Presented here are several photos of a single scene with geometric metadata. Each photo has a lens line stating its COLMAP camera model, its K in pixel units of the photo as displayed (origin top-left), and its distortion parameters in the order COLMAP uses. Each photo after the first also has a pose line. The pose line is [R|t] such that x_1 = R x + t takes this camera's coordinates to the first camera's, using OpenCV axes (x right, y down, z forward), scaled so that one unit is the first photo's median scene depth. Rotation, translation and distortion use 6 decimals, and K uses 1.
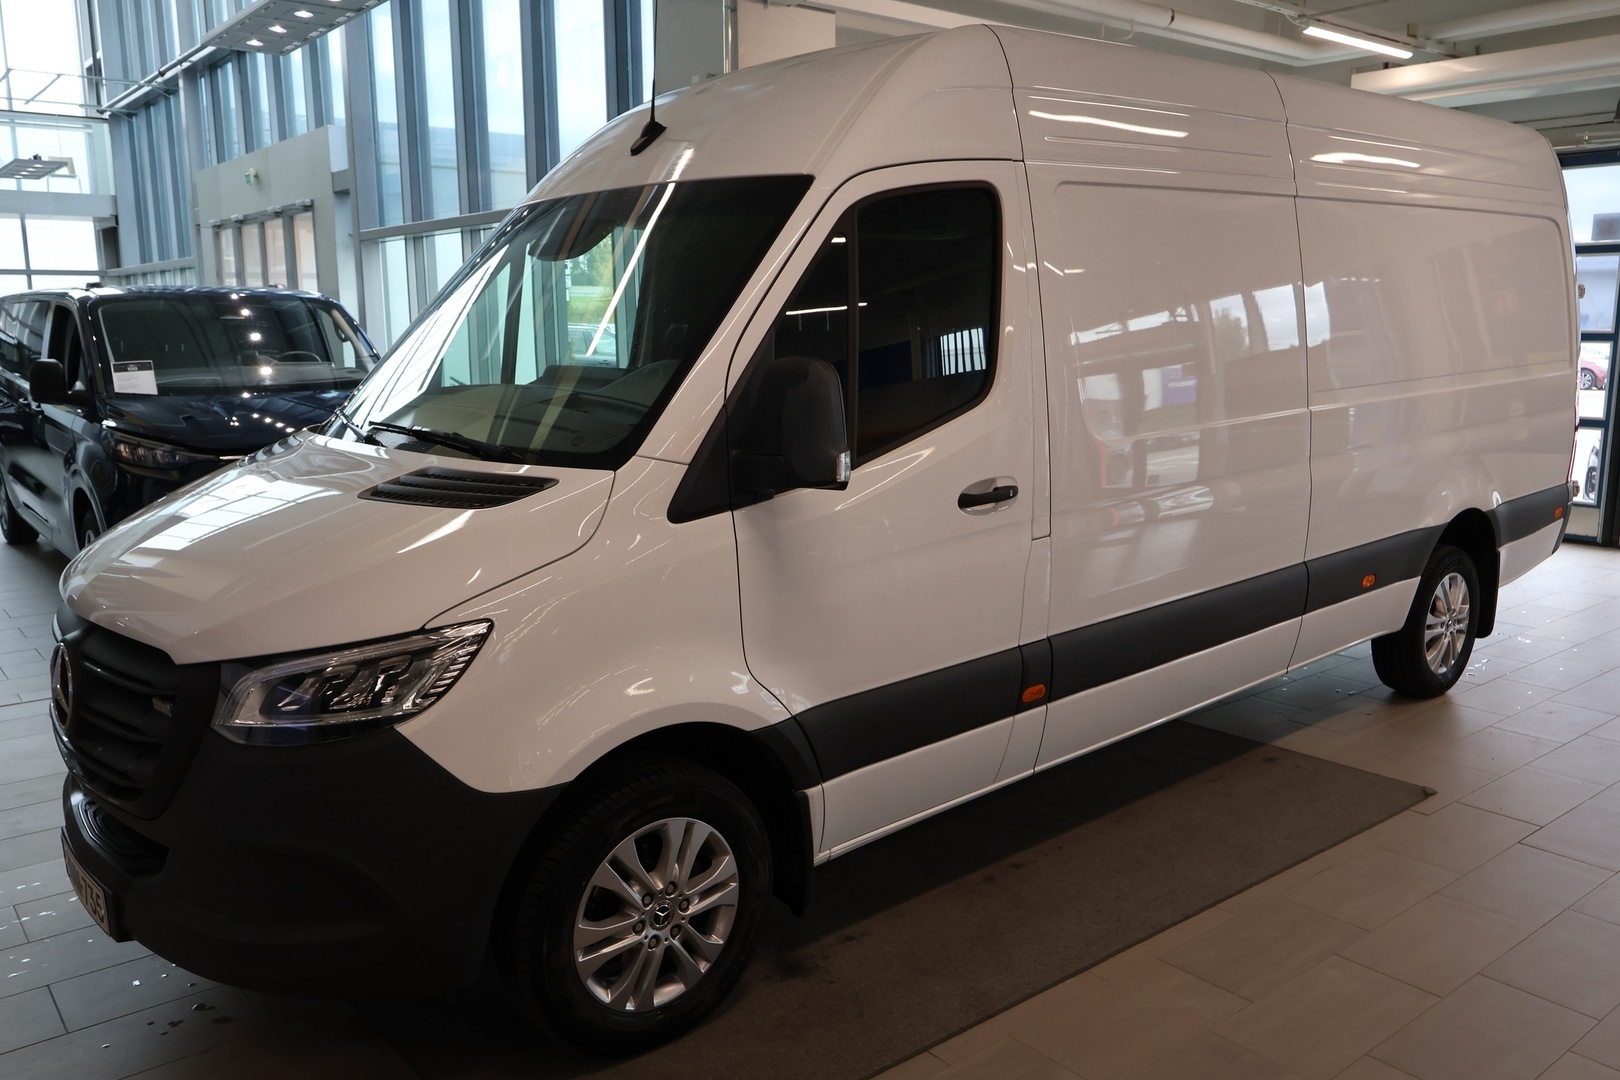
lens RADIAL K [[1250.7, 0, 810.0], [0, 1250.7, 540.0], [0, 0, 1]] dist [0.001665, -0.009748]
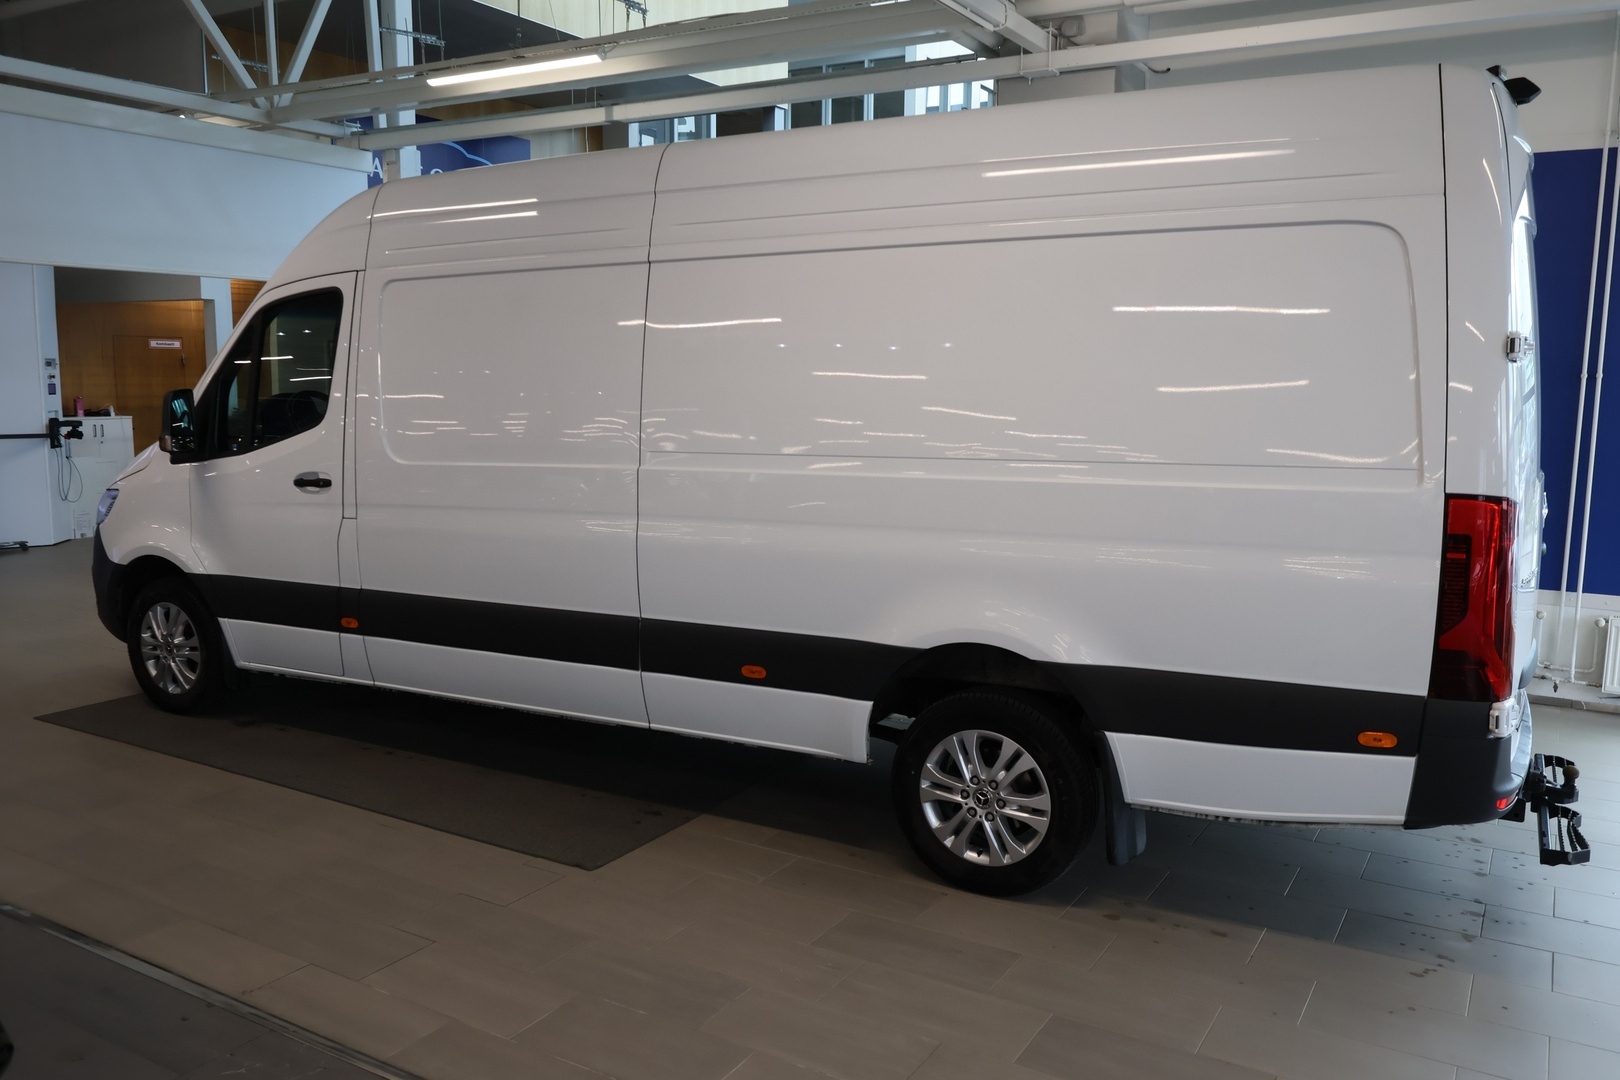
lens RADIAL K [[1250.7, 0, 810.0], [0, 1250.7, 540.0], [0, 0, 1]] dist [0.001665, -0.009748]
pose [[0.354155, 0.134980, -0.925394, 1.836428], [-0.176308, 0.981422, 0.075678, -0.194004], [0.918417, 0.136353, 0.371373, 0.992425]]
